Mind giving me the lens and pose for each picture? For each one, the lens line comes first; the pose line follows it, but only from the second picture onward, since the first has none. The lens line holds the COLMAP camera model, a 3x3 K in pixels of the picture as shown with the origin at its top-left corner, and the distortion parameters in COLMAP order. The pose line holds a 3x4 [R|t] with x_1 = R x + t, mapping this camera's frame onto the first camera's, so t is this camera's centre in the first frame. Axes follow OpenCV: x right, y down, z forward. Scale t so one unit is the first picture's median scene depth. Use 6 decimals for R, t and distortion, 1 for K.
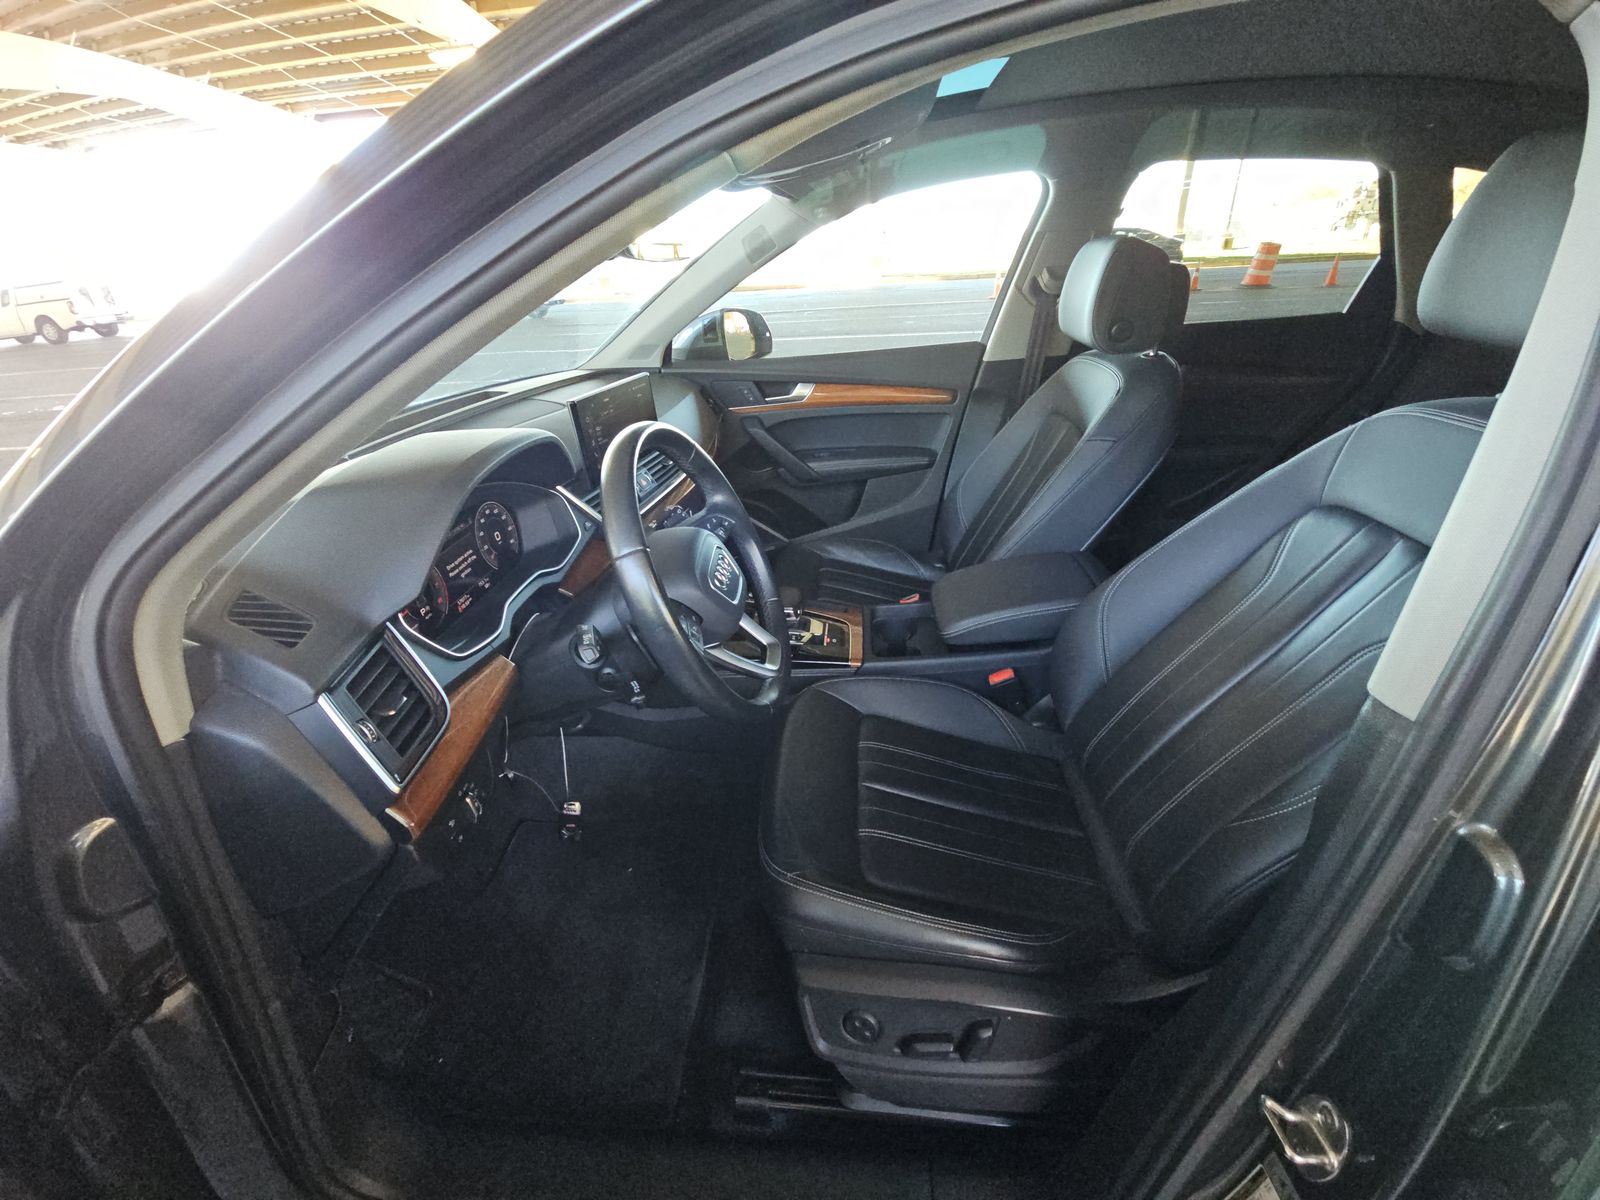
lens RADIAL K [[649.1, 0, 798.5], [0, 649.1, 594.4], [0, 0, 1]] dist [0.008863, -0.007528]
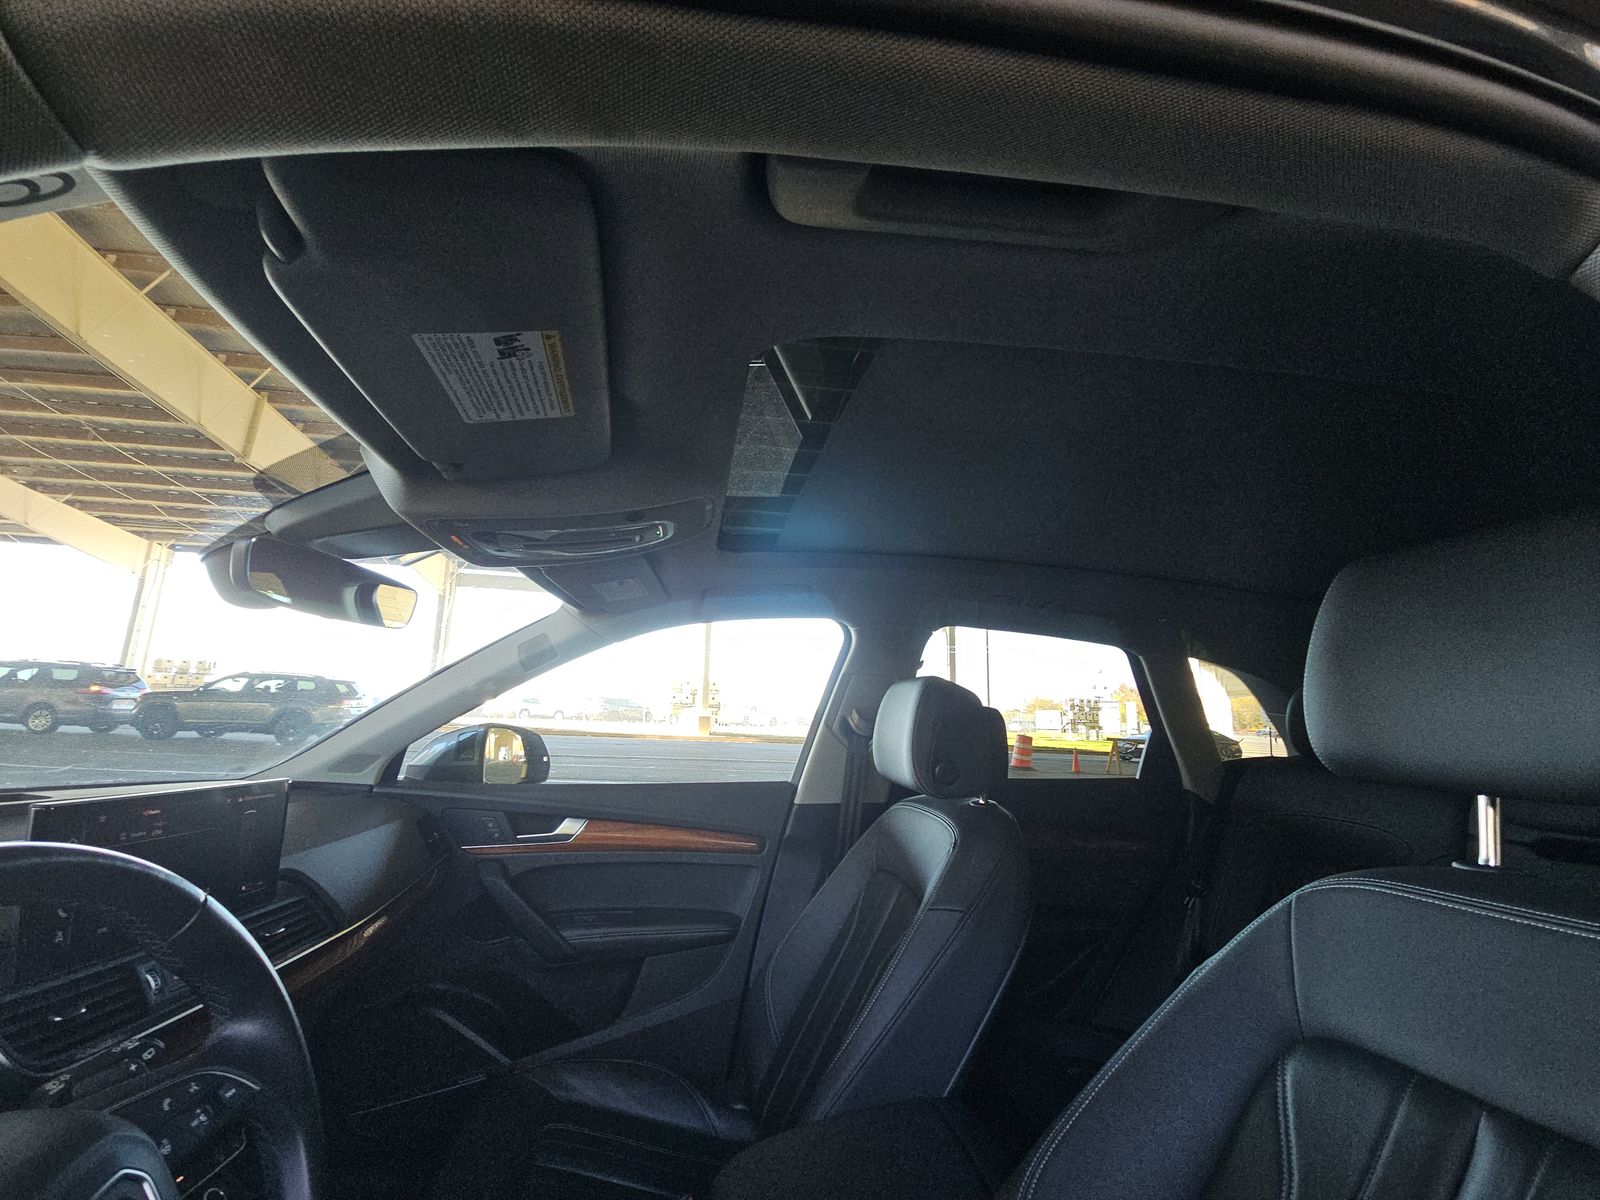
lens RADIAL K [[649.1, 0, 798.5], [0, 649.1, 594.4], [0, 0, 1]] dist [0.008863, -0.007528]
pose [[0.966640, 0.133379, 0.218670, 0.063580], [0.030767, 0.787076, -0.616088, -0.047636], [-0.254283, 0.602264, 0.756716, 0.180400]]
